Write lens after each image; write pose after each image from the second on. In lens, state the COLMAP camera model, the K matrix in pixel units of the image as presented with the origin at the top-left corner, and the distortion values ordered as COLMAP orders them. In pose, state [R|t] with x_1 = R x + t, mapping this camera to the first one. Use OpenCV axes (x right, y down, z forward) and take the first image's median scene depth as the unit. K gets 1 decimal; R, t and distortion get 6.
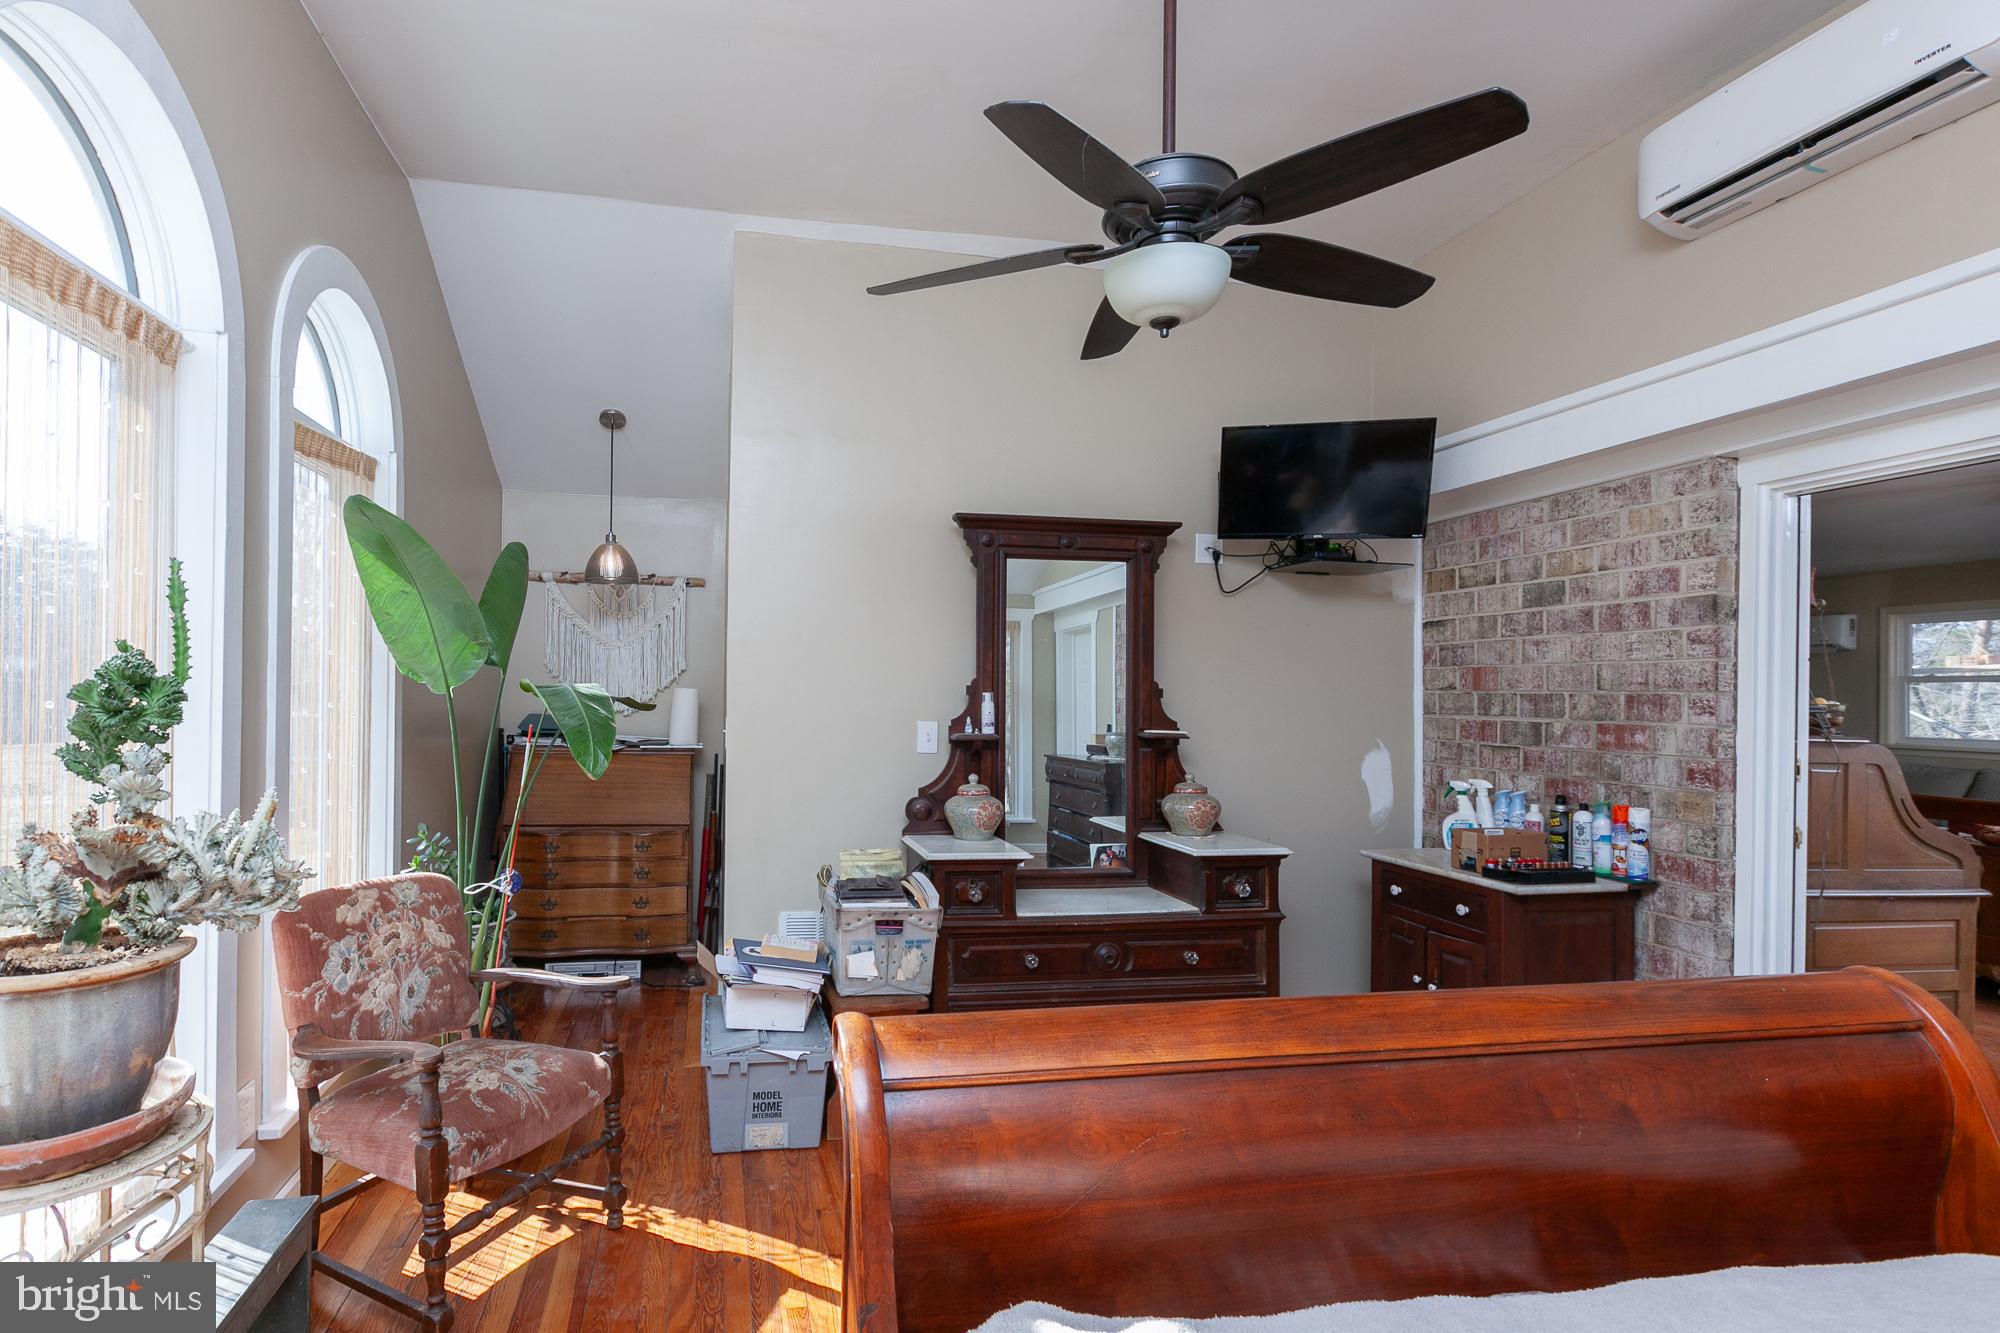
lens RADIAL K [[968.3, 0, 1000.2], [0, 968.3, 690.7], [0, 0, 1]] dist [0.001205, 0.000197]
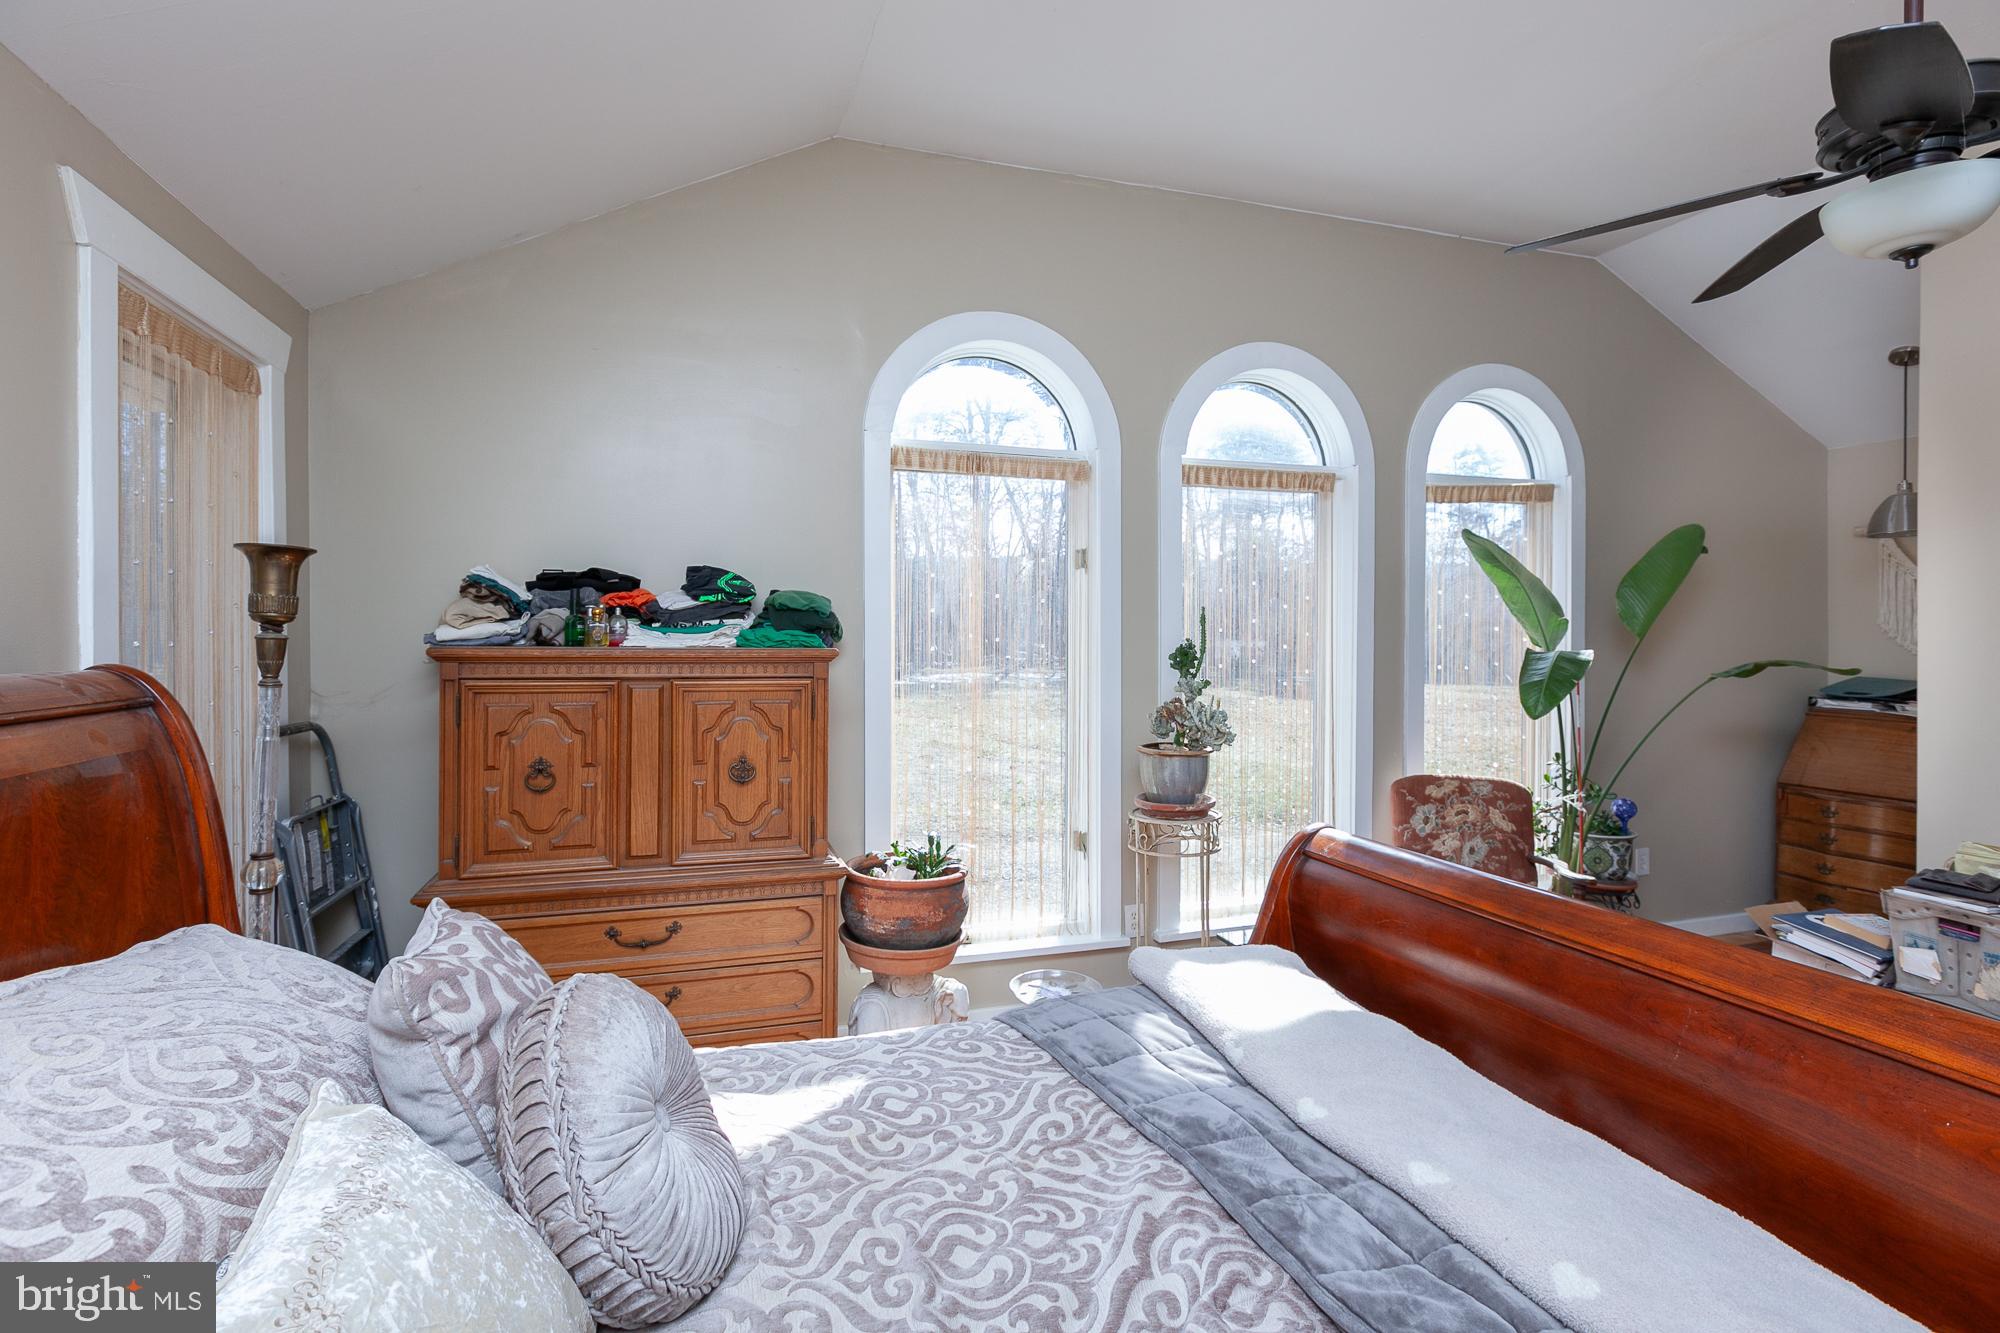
lens RADIAL K [[960.0, 0, 962.0], [0, 960.0, 645.4], [0, 0, 1]] dist [-0.002038, -0.000478]
pose [[0.116288, -0.002924, -0.993211, 0.807658], [0.000967, 0.999996, -0.002830, -0.011332], [0.993215, -0.000632, 0.116290, 0.019309]]
